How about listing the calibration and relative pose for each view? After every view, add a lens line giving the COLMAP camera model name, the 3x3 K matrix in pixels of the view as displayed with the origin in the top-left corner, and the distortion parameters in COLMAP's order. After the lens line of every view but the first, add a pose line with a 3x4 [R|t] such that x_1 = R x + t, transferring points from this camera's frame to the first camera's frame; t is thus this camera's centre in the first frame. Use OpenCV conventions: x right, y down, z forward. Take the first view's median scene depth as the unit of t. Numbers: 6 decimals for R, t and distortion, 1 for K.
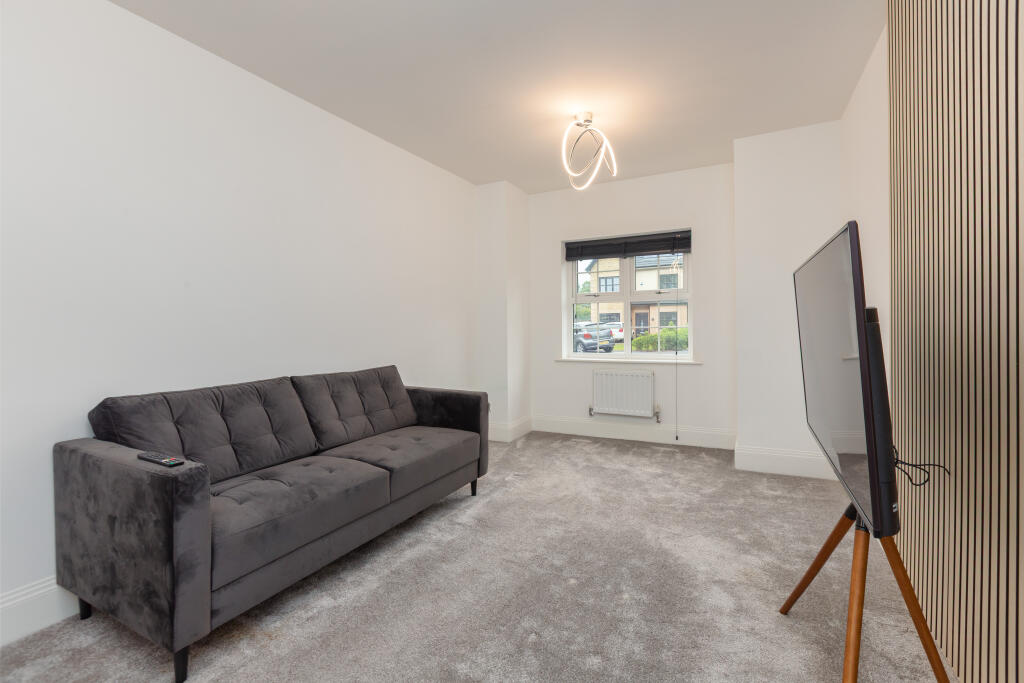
lens RADIAL K [[472.1, 0, 507.6], [0, 472.1, 332.8], [0, 0, 1]] dist [0.031841, 0.000278]
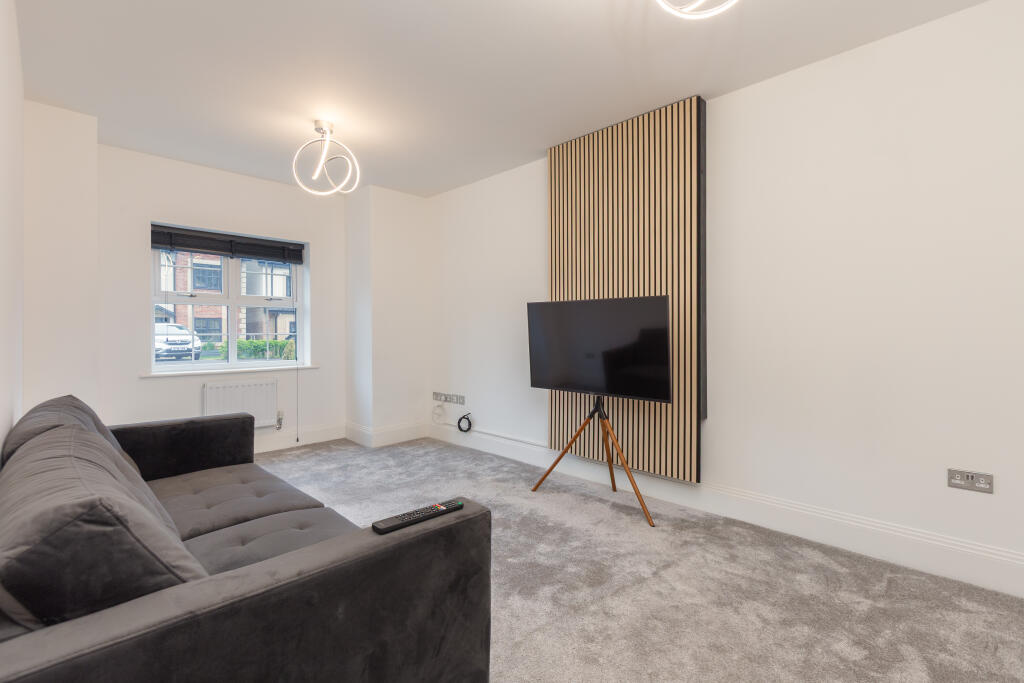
lens RADIAL K [[472.1, 0, 507.6], [0, 472.1, 332.8], [0, 0, 1]] dist [0.031841, 0.000278]
pose [[0.296930, 0.010970, 0.954836, -0.510099], [0.005994, 0.999893, -0.013351, 0.001299], [-0.954880, 0.009687, 0.296832, 0.238394]]
